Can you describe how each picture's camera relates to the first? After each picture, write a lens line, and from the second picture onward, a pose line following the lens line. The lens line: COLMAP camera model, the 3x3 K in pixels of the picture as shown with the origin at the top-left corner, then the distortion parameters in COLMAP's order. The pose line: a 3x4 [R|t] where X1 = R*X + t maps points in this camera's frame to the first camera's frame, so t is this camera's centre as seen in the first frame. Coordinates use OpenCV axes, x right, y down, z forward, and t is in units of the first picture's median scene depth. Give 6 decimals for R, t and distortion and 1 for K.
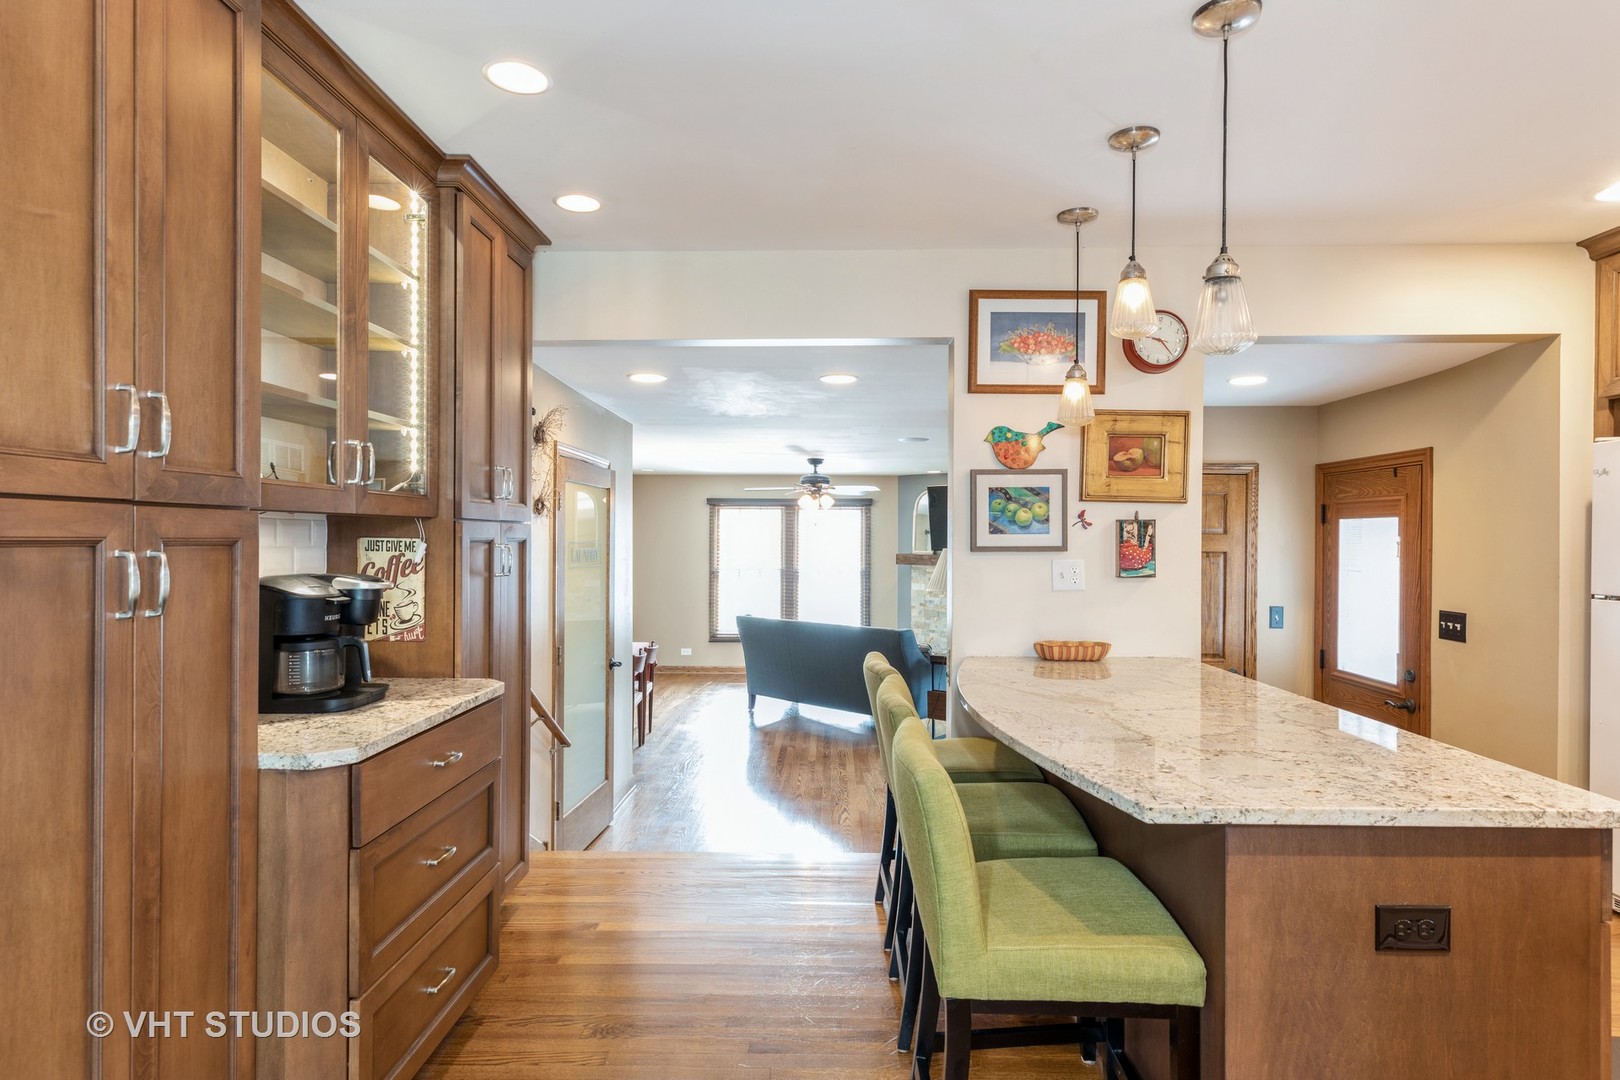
lens RADIAL K [[909.9, 0, 814.5], [0, 909.9, 542.1], [0, 0, 1]] dist [0.005988, 0.000786]
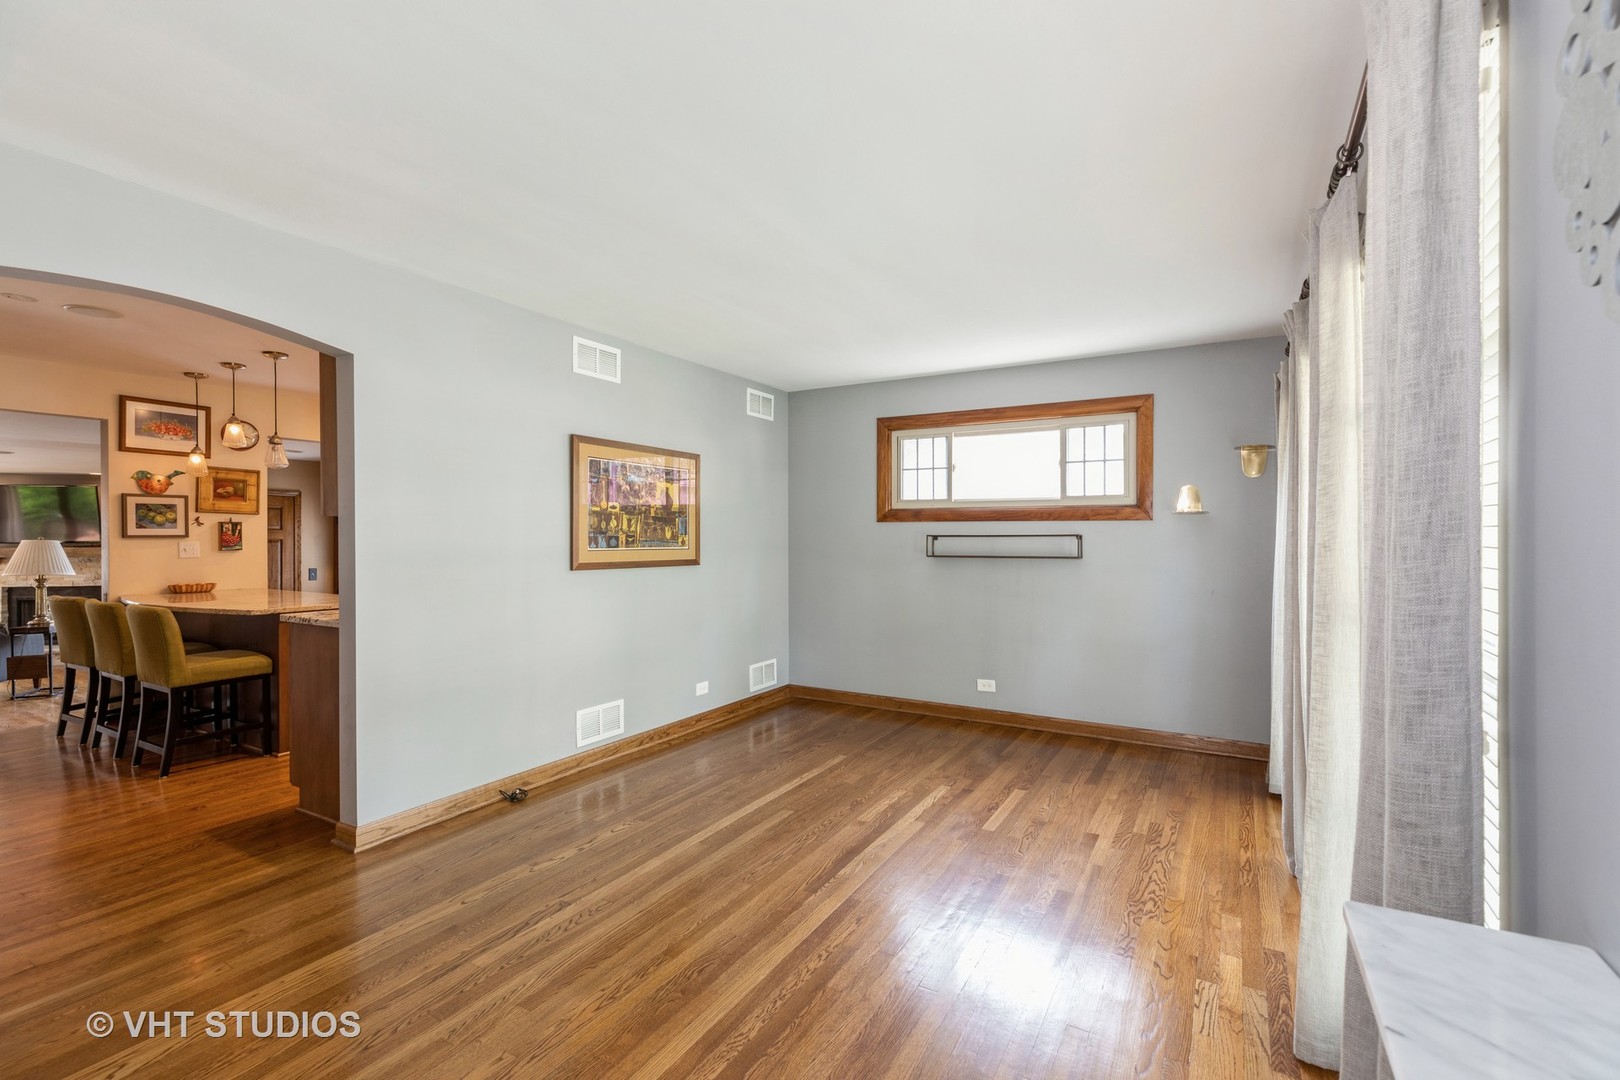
lens RADIAL K [[726.5, 0, 813.9], [0, 726.5, 543.0], [0, 0, 1]] dist [0.001368, -0.000081]
pose [[0.497982, -0.011147, 0.867115, -0.406444], [0.007681, 0.999935, 0.008443, 0.018861], [-0.867153, 0.002456, 0.498036, -0.938649]]
